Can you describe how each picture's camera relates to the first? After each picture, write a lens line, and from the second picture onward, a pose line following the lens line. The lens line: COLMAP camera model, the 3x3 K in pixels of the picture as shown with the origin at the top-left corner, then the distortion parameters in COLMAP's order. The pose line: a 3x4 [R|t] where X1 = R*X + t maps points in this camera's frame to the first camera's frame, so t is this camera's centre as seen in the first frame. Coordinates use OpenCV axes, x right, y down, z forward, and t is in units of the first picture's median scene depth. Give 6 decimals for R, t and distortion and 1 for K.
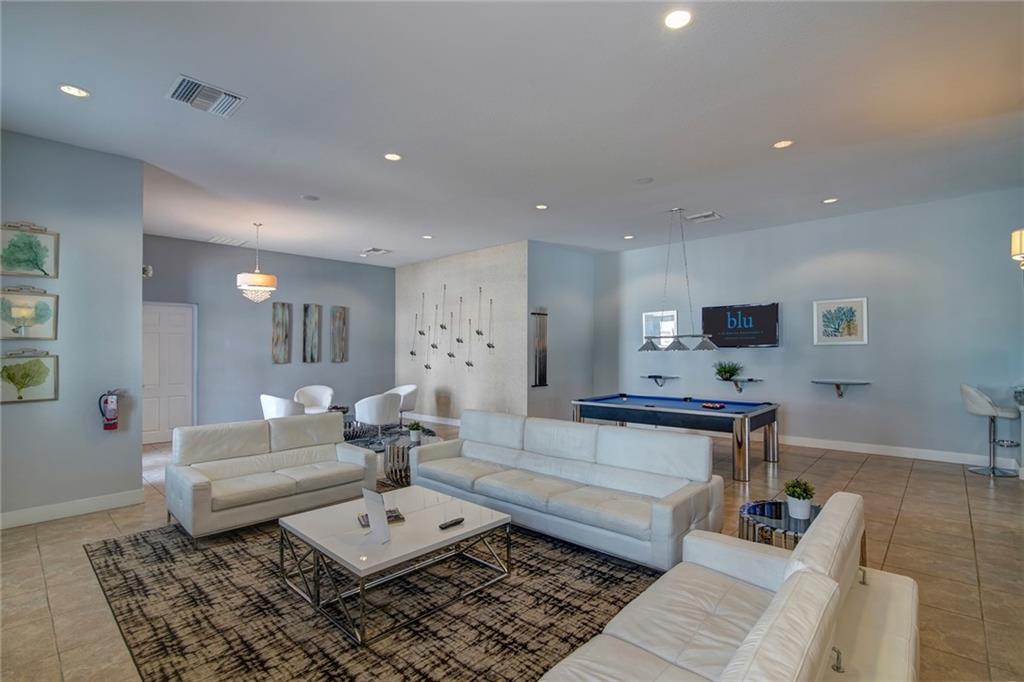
lens RADIAL K [[489.4, 0, 512.0], [0, 489.4, 341.0], [0, 0, 1]] dist [-0.013688, 0.000074]
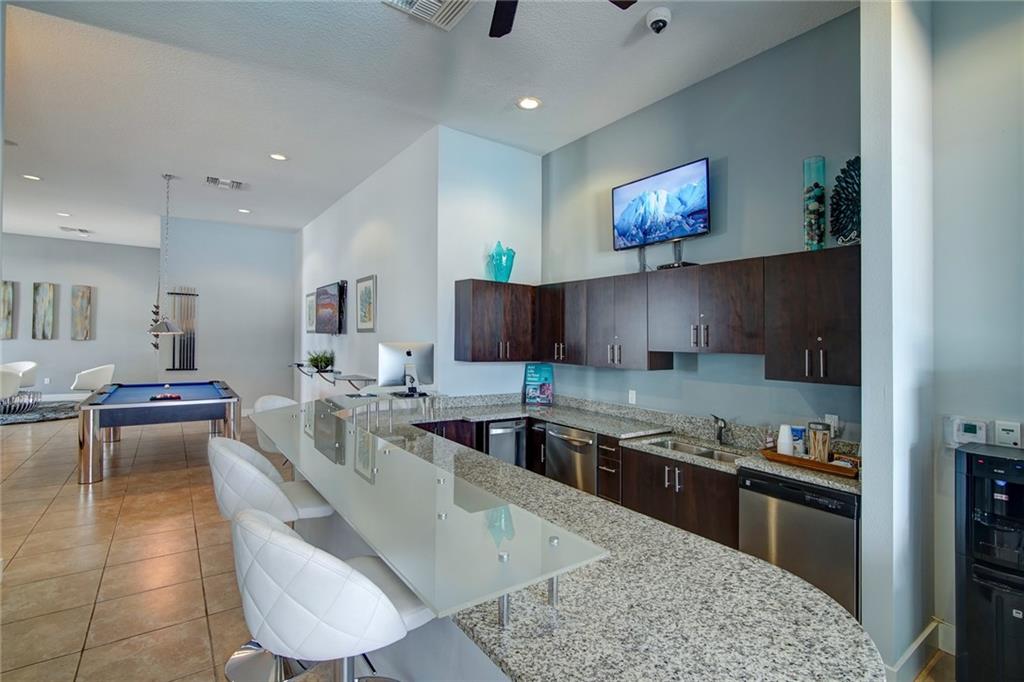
lens RADIAL K [[489.4, 0, 512.0], [0, 489.4, 341.0], [0, 0, 1]] dist [-0.013688, 0.000074]
pose [[0.986234, 0.030696, -0.162484, 0.766867], [-0.027451, 0.999377, 0.022178, -0.002712], [0.163063, -0.017412, 0.986462, 0.160347]]
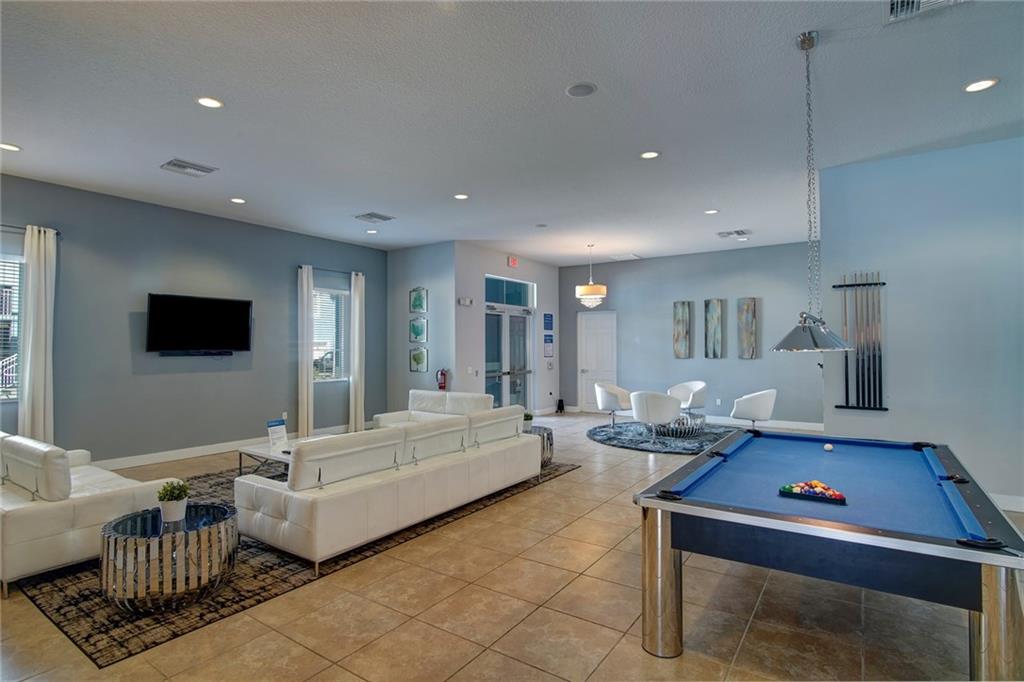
lens RADIAL K [[488.0, 0, 512.0], [0, 488.0, 341.0], [0, 0, 1]] dist [-0.001227, 0.000054]
pose [[0.174139, -0.006880, -0.984697, 0.511133], [0.021481, 0.999764, -0.003186, 0.003555], [0.984487, -0.020598, 0.174246, 0.446355]]
